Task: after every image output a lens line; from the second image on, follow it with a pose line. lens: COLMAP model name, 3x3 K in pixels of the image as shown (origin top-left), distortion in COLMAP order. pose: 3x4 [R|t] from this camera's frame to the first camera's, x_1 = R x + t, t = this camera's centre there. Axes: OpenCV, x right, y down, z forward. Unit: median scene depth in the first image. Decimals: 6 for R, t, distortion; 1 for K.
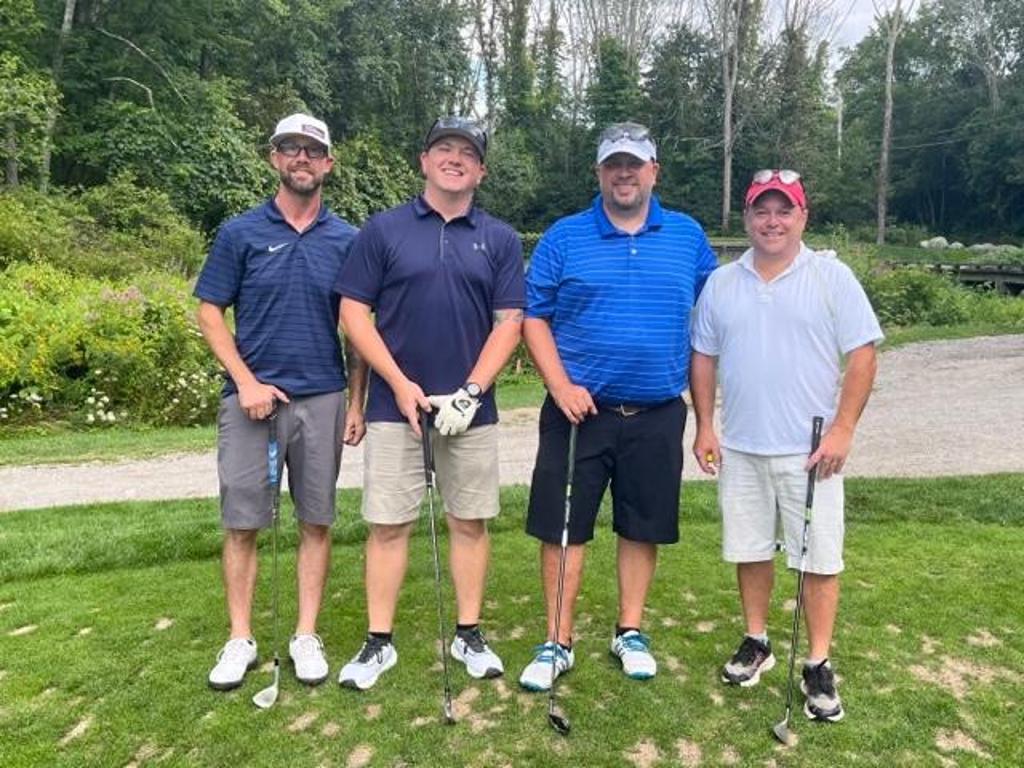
lens RADIAL K [[1164.7, 0, 534.8], [0, 1164.7, 384.2], [0, 0, 1]] dist [0.060196, 0.000000]
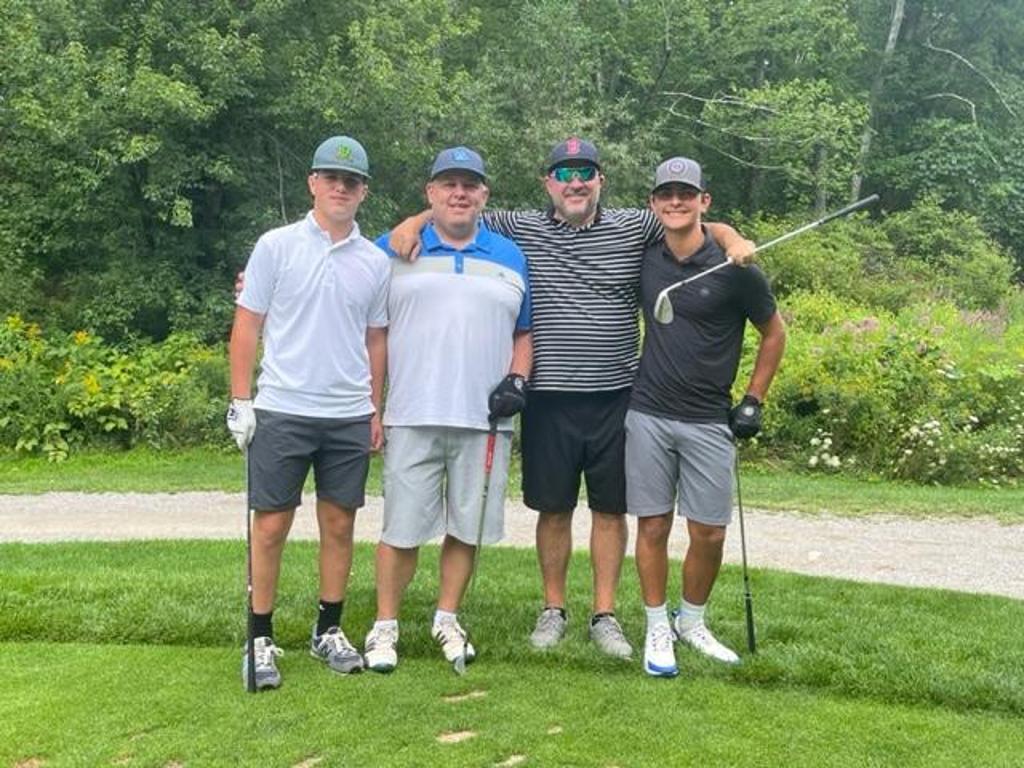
lens RADIAL K [[1165.6, 0, 539.7], [0, 1165.6, 383.1], [0, 0, 1]] dist [0.041414, 0.000000]
pose [[0.754069, 0.067671, -0.653300, 0.028761], [-0.085977, 0.996289, 0.003960, -0.010016], [0.651143, 0.053182, 0.757089, 0.108163]]
